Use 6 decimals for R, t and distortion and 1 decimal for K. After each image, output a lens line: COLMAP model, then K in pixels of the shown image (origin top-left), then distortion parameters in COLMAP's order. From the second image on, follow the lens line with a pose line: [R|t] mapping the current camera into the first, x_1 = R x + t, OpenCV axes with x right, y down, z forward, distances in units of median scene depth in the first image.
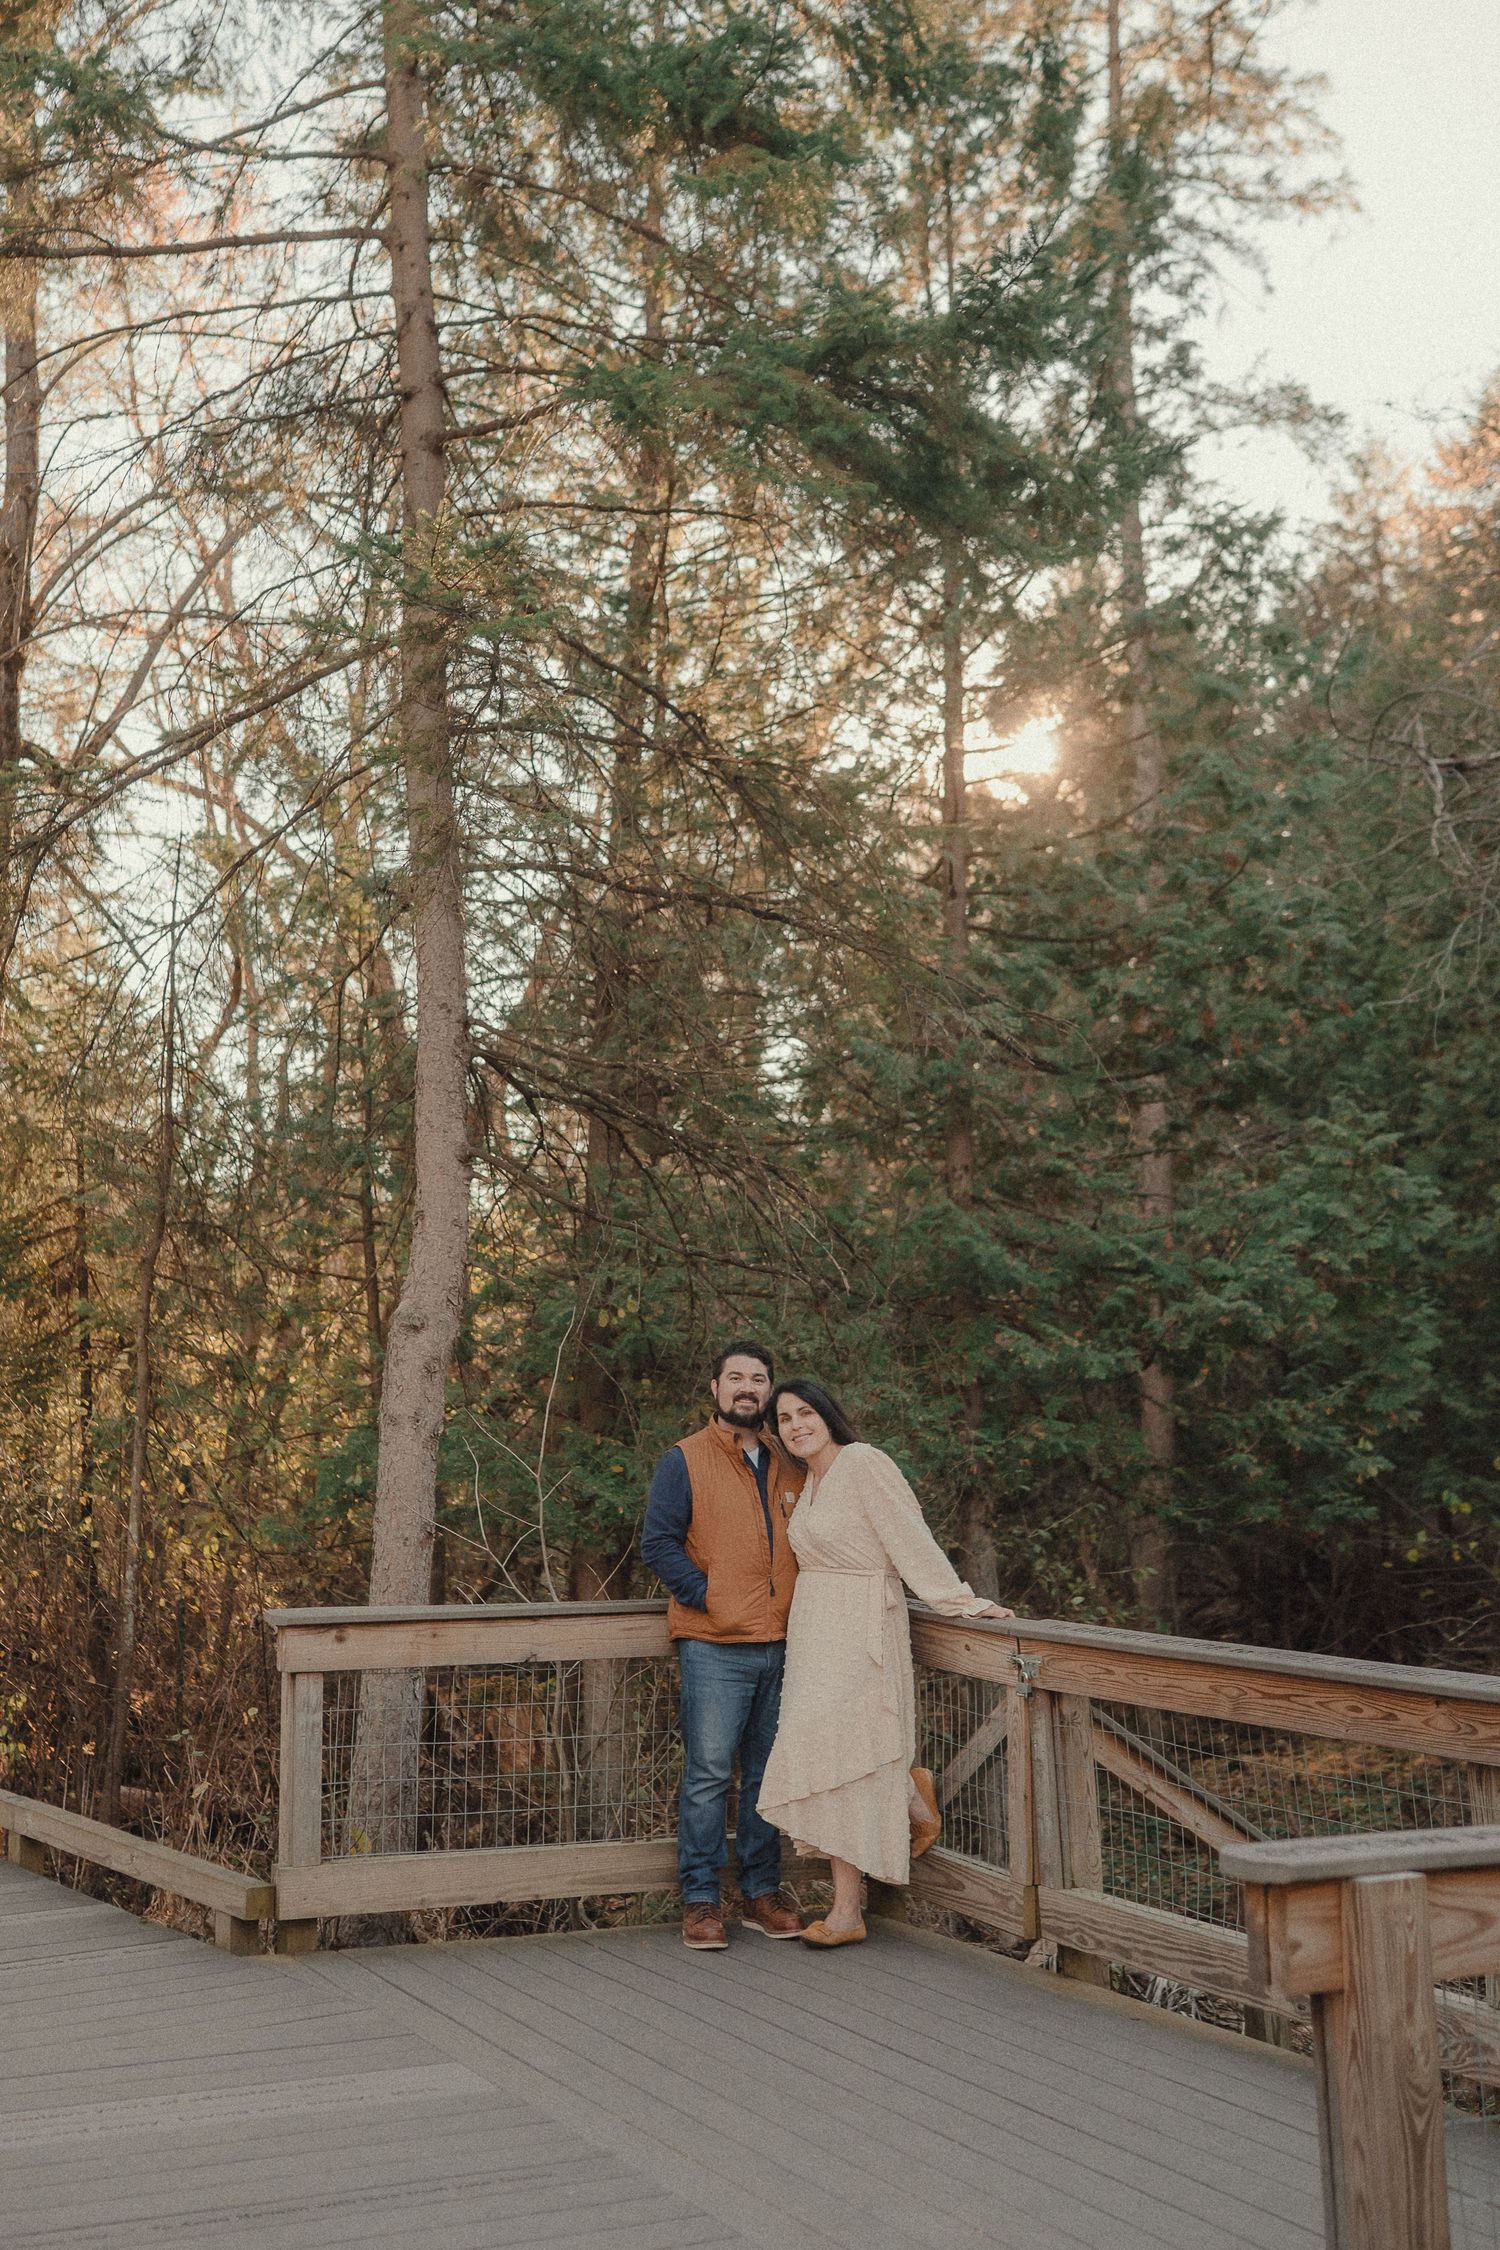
lens RADIAL K [[2524.5, 0, 599.9], [0, 2524.5, 1061.6], [0, 0, 1]] dist [-0.010121, 0.008398]
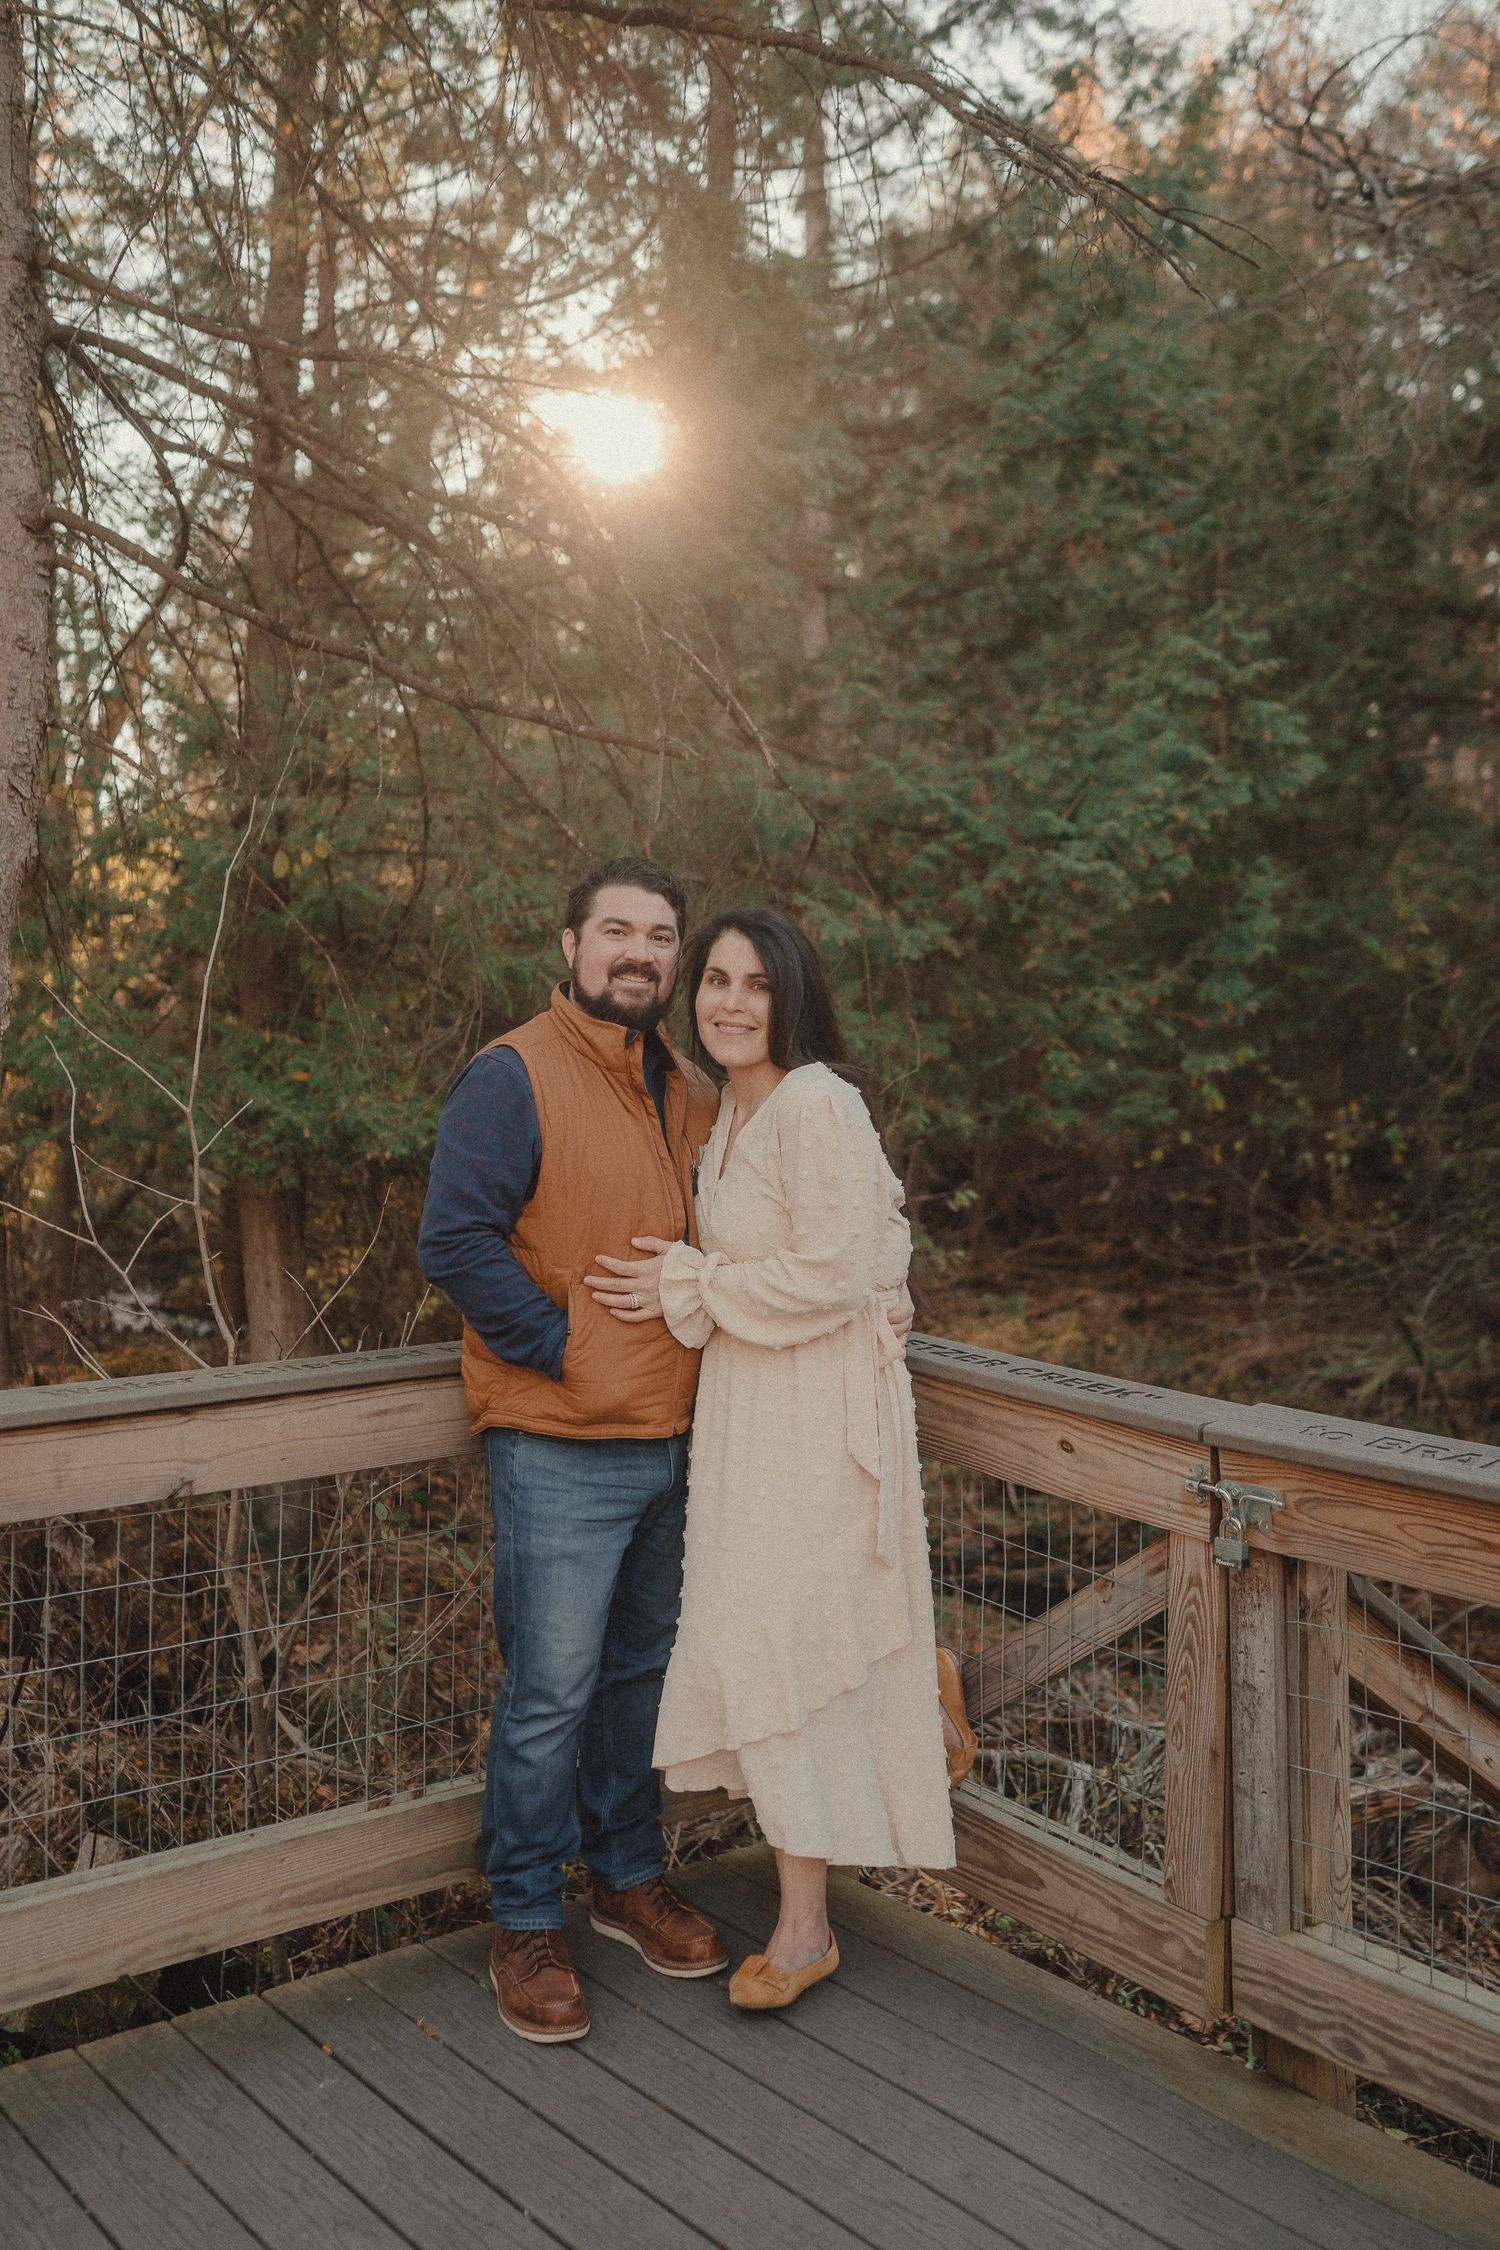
lens RADIAL K [[2215.4, 0, 750.0], [0, 2215.4, 1125.0], [0, 0, 1]] dist [-0.003703, 0.020411]
pose [[0.974634, -0.011727, 0.223498, -0.008867], [-0.030987, 0.981937, 0.186652, 0.048013], [-0.221650, -0.188843, 0.956666, 0.330600]]
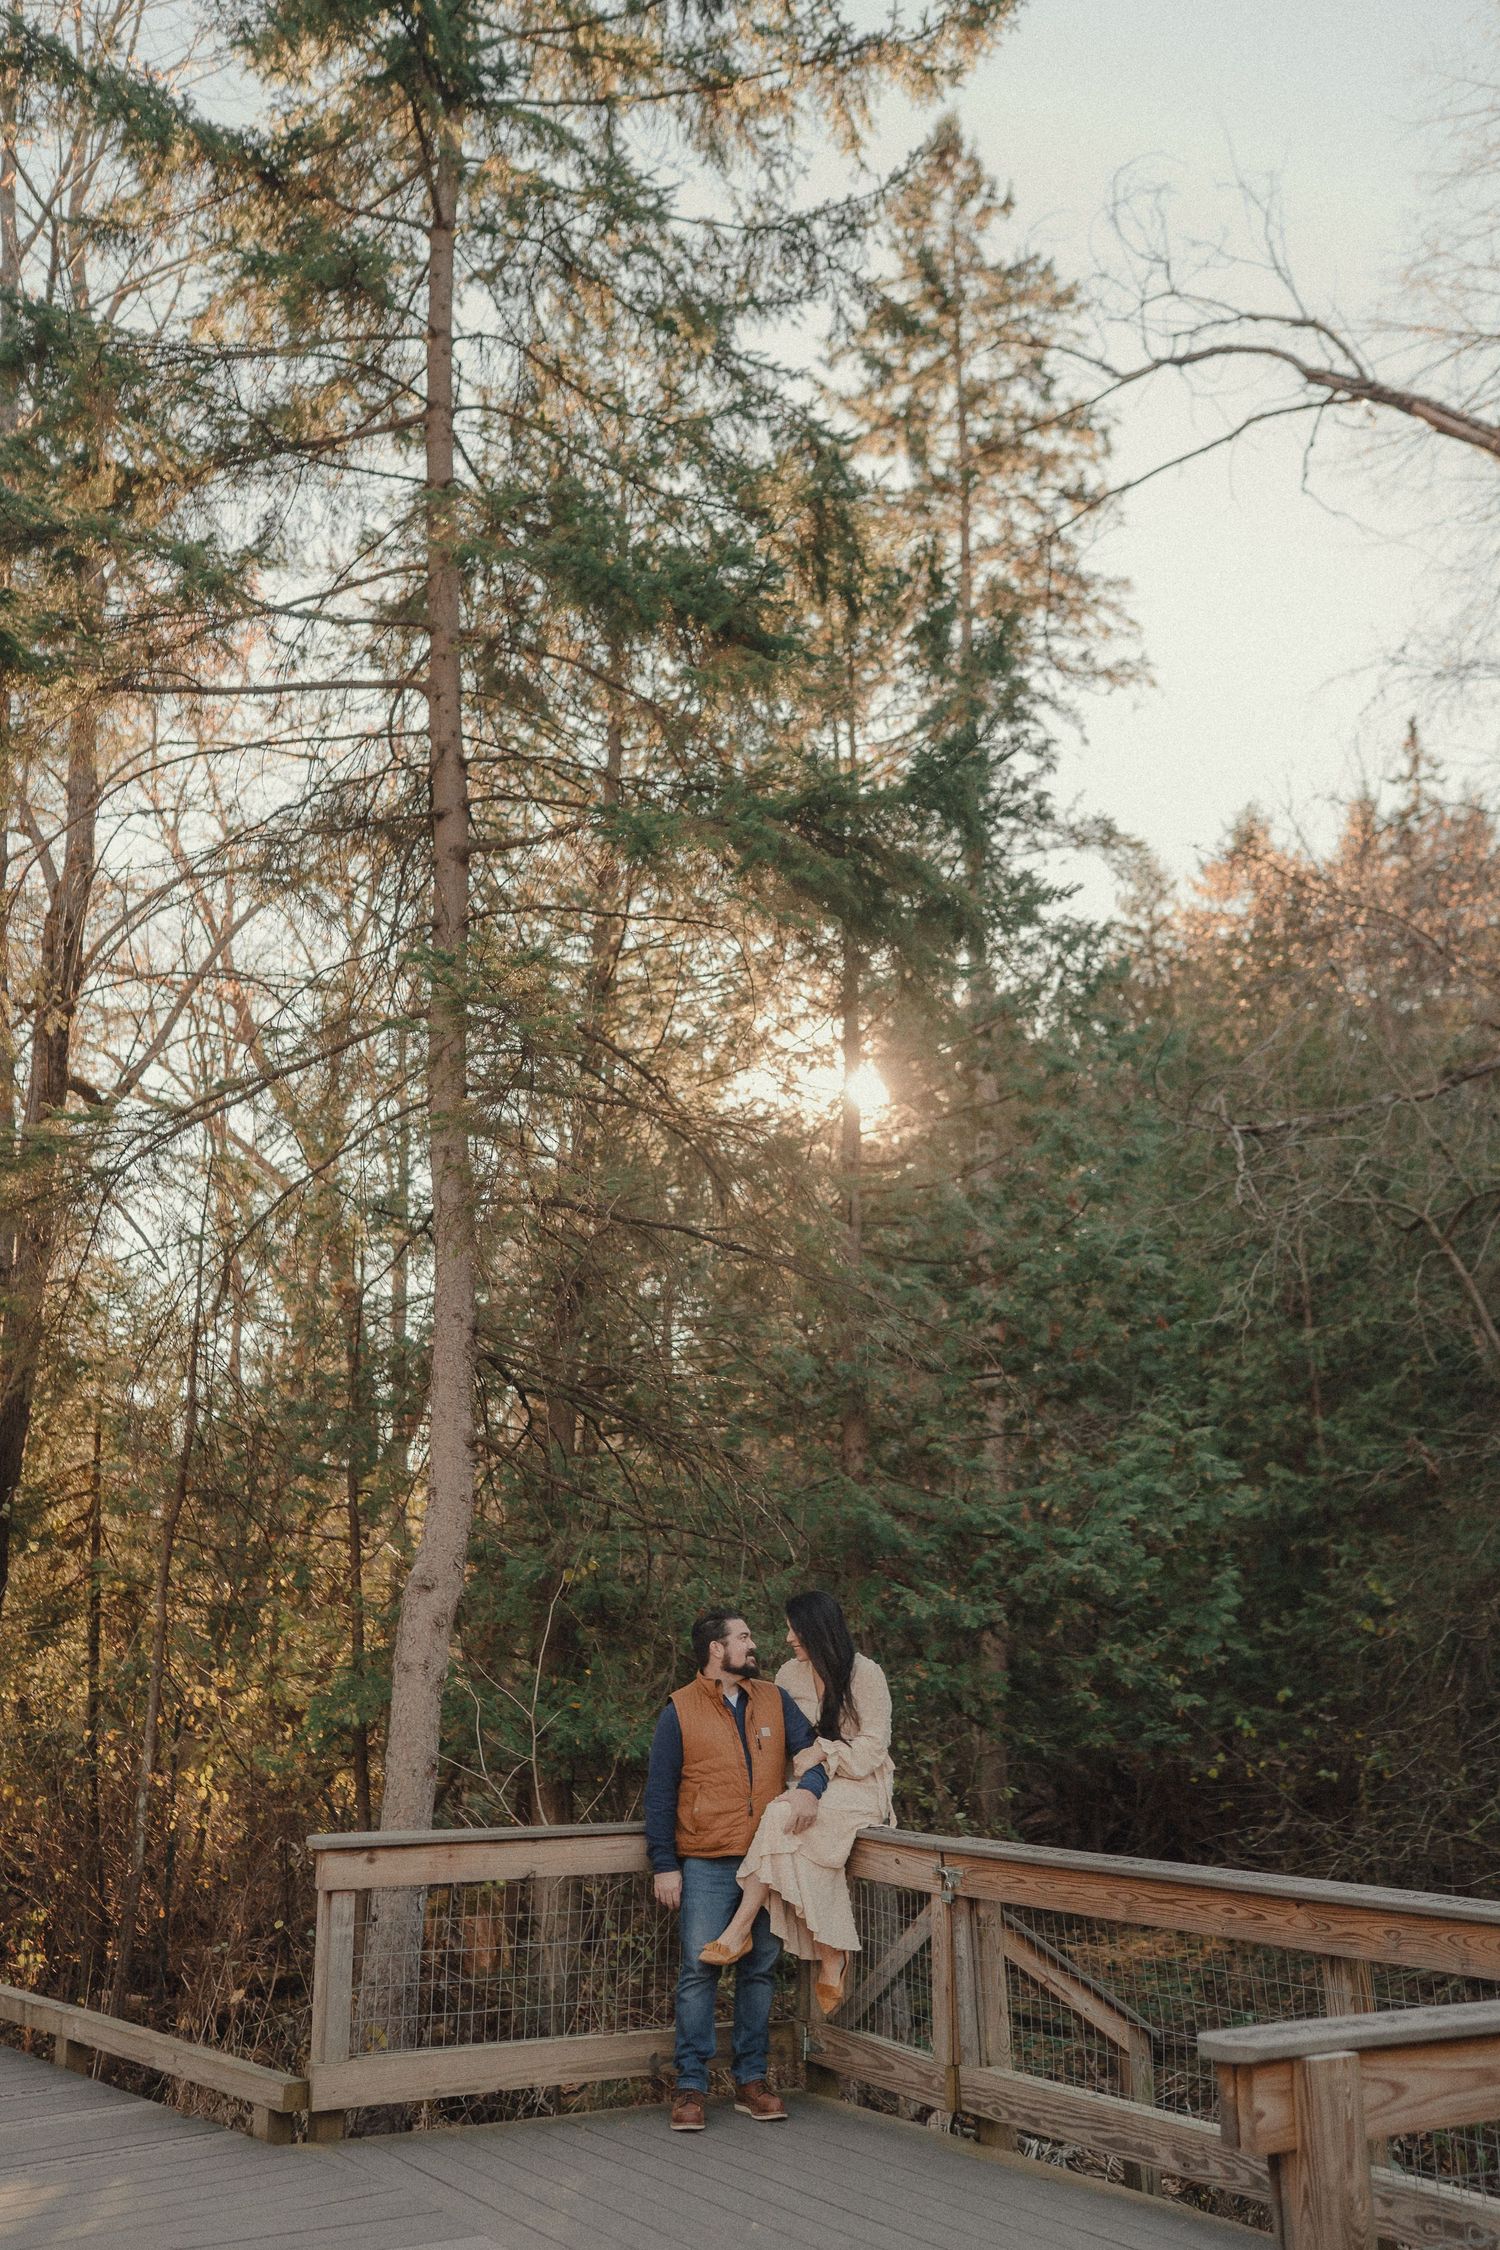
lens RADIAL K [[2112.7, 0, 766.0], [0, 2112.7, 1141.1], [0, 0, 1]] dist [-0.002446, 0.010383]
pose [[0.992963, 0.026384, 0.115447, -0.023704], [-0.015047, 0.995074, -0.097991, -0.005884], [-0.117464, 0.095564, 0.988468, -0.013798]]
